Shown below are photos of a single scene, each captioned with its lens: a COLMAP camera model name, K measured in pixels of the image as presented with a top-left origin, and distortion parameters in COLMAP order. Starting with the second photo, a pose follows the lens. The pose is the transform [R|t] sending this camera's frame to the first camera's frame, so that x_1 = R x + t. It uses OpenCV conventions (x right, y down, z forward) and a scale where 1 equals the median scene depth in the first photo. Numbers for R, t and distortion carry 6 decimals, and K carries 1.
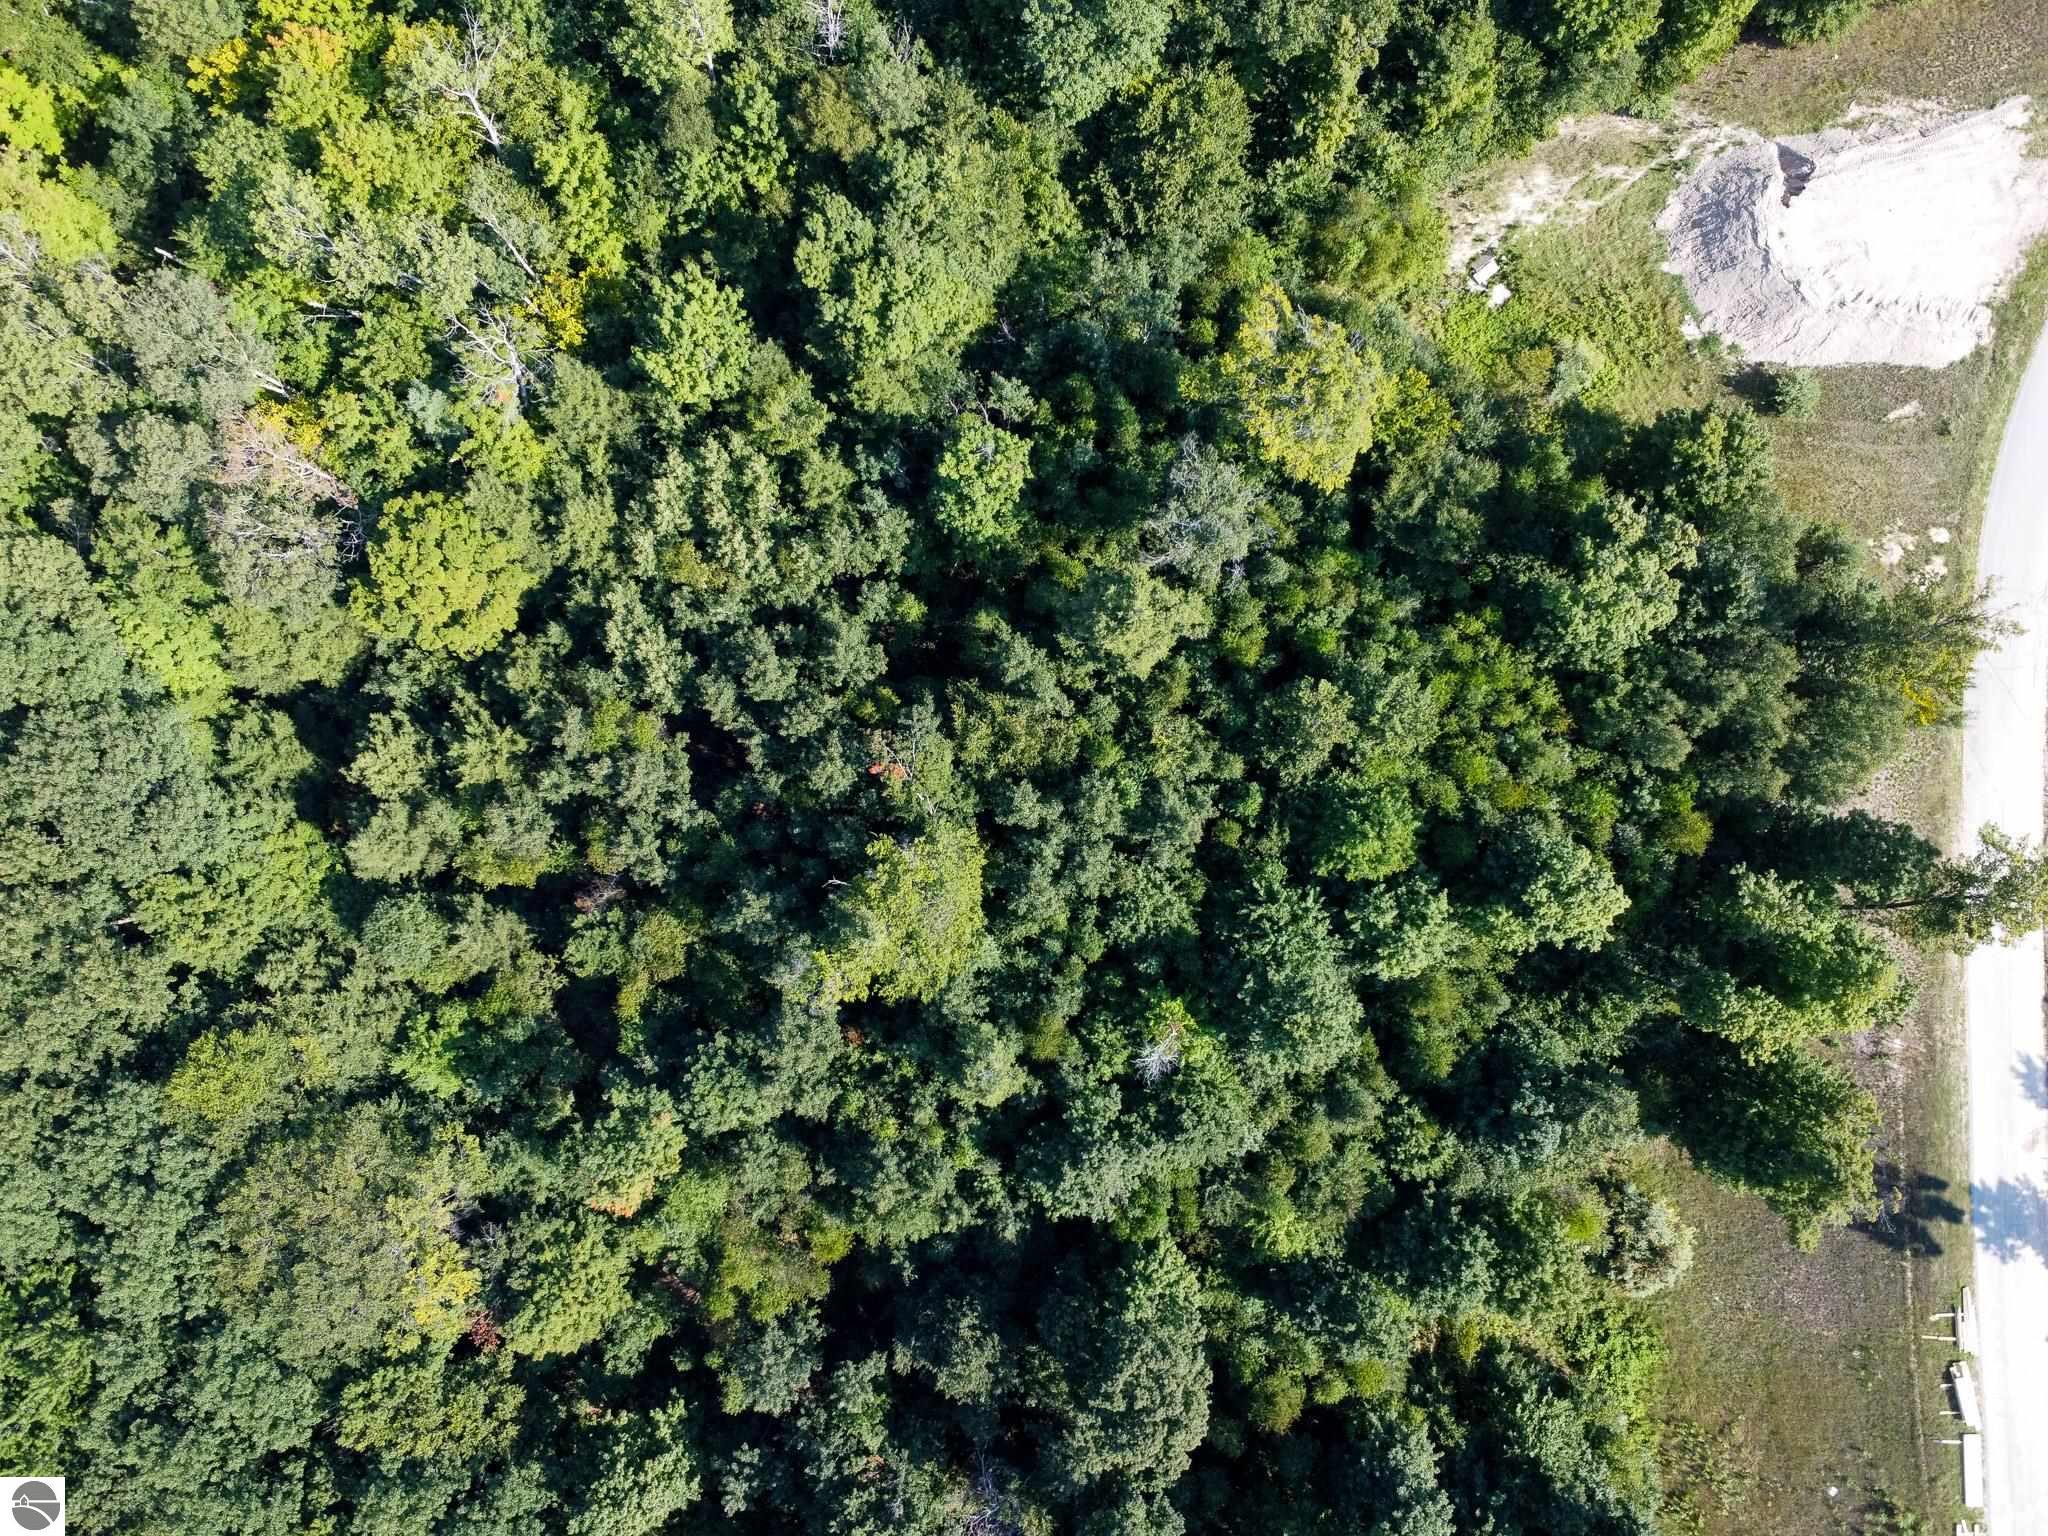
lens RADIAL K [[1545.5, 0, 1005.7], [0, 1545.5, 761.5], [0, 0, 1]] dist [0.001724, -0.001456]
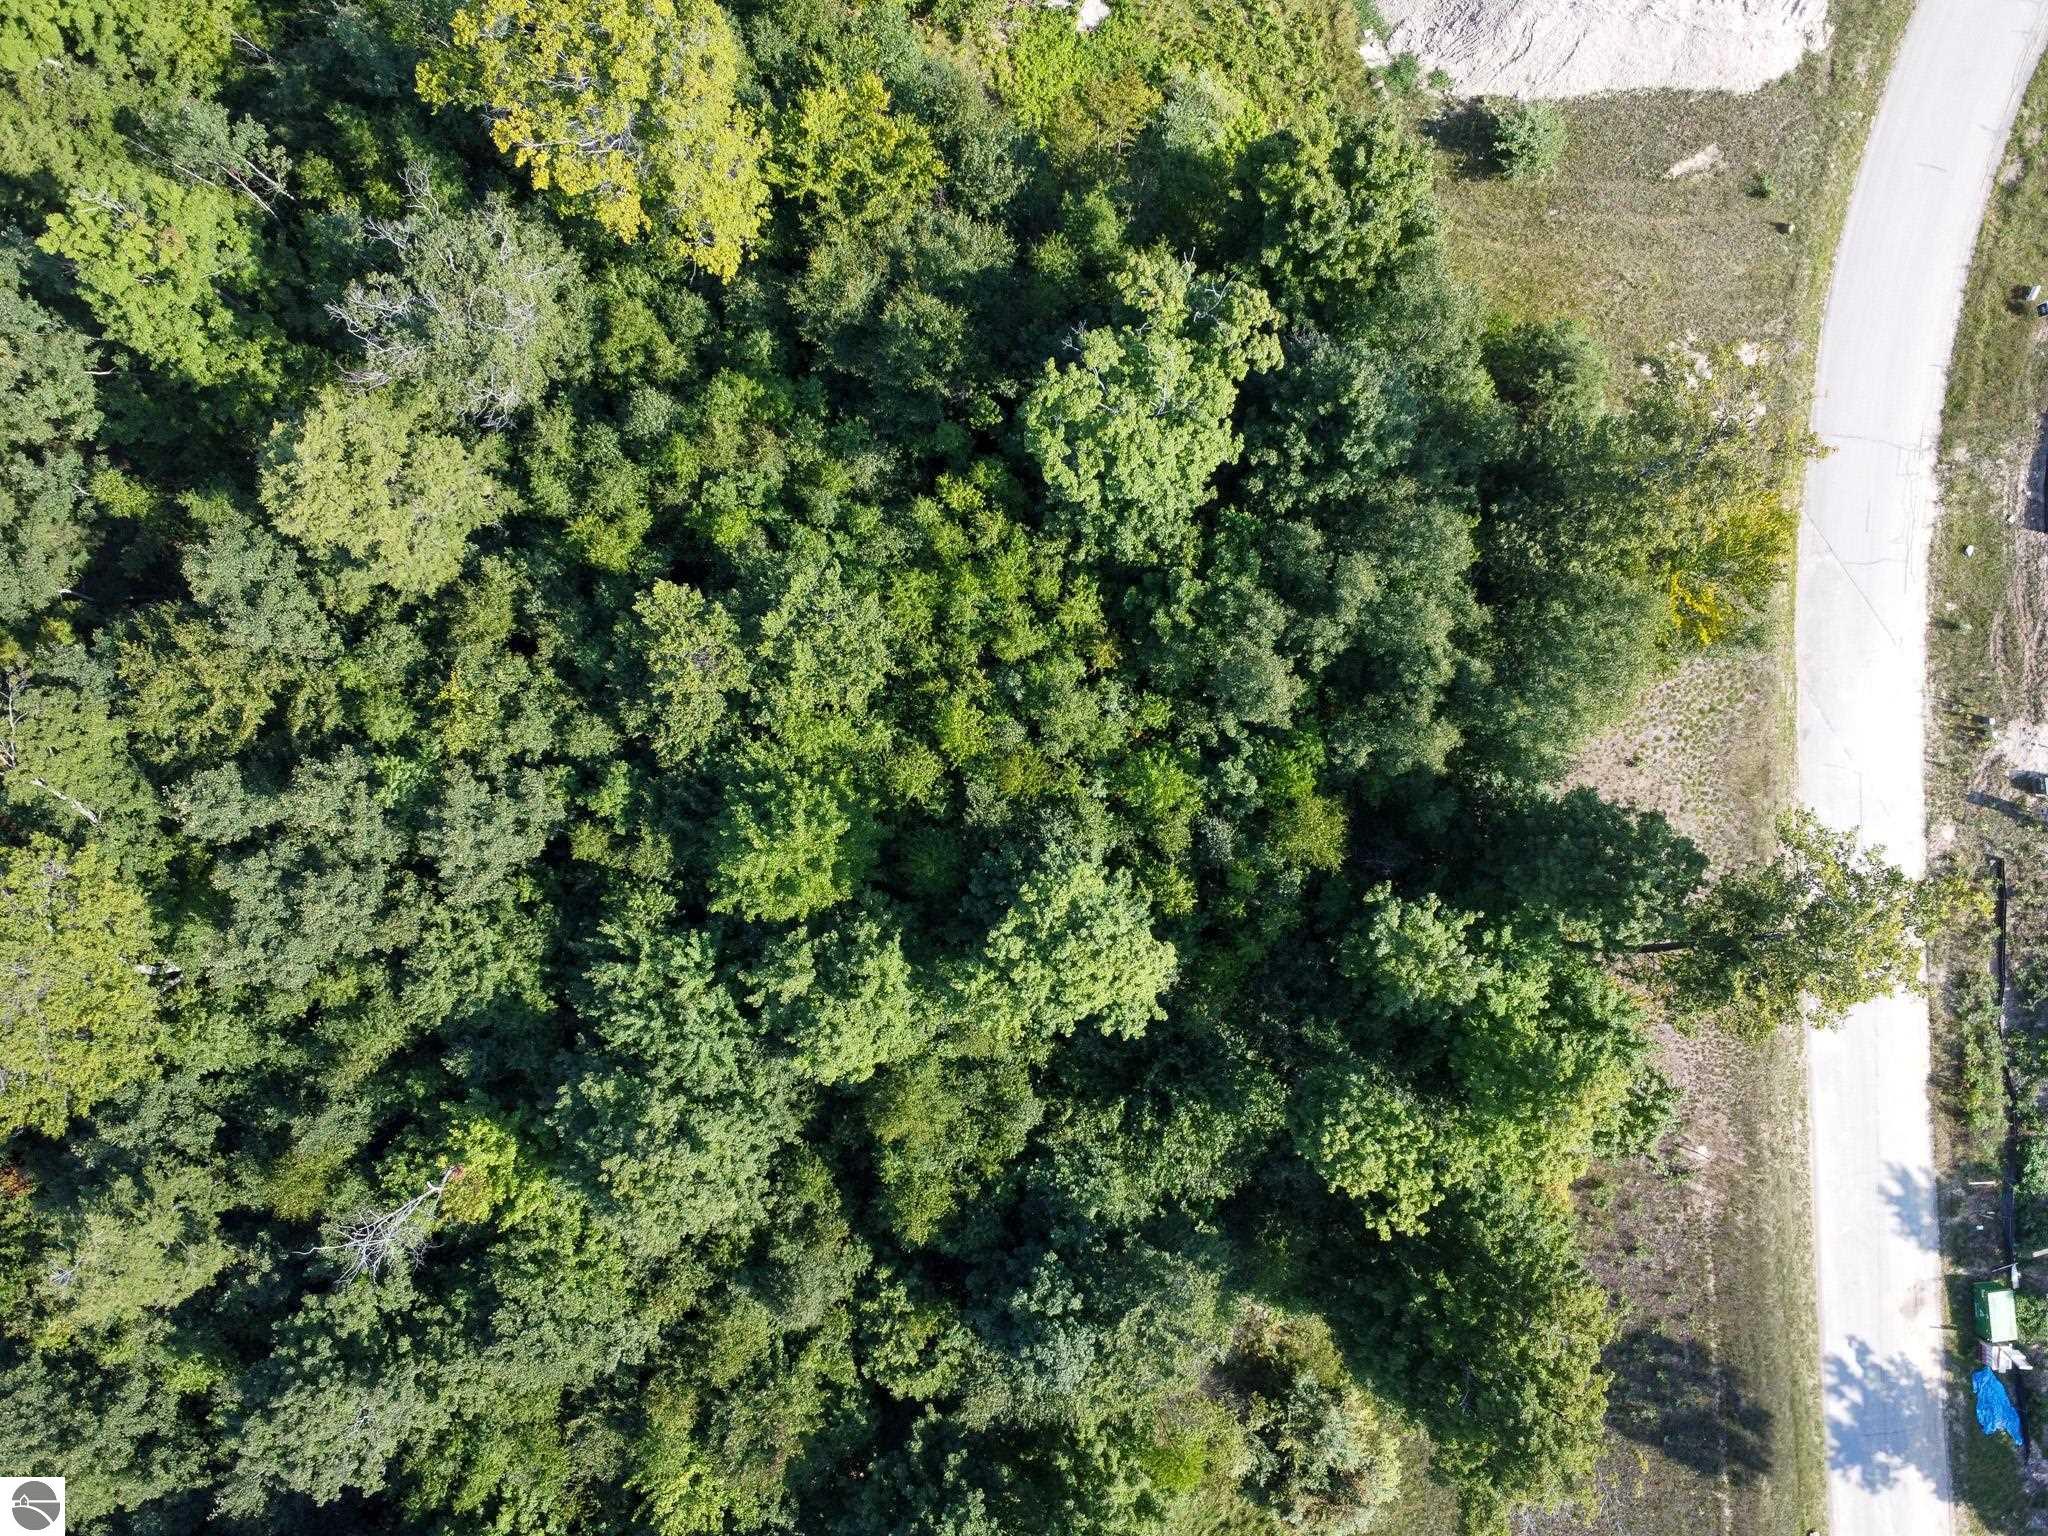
lens RADIAL K [[1545.5, 0, 1005.7], [0, 1545.5, 761.5], [0, 0, 1]] dist [0.001724, -0.001456]
pose [[0.999833, -0.017269, 0.005919, 0.314903], [0.017254, 0.999848, 0.002532, 0.015230], [-0.005961, -0.002429, 0.999979, 0.396745]]
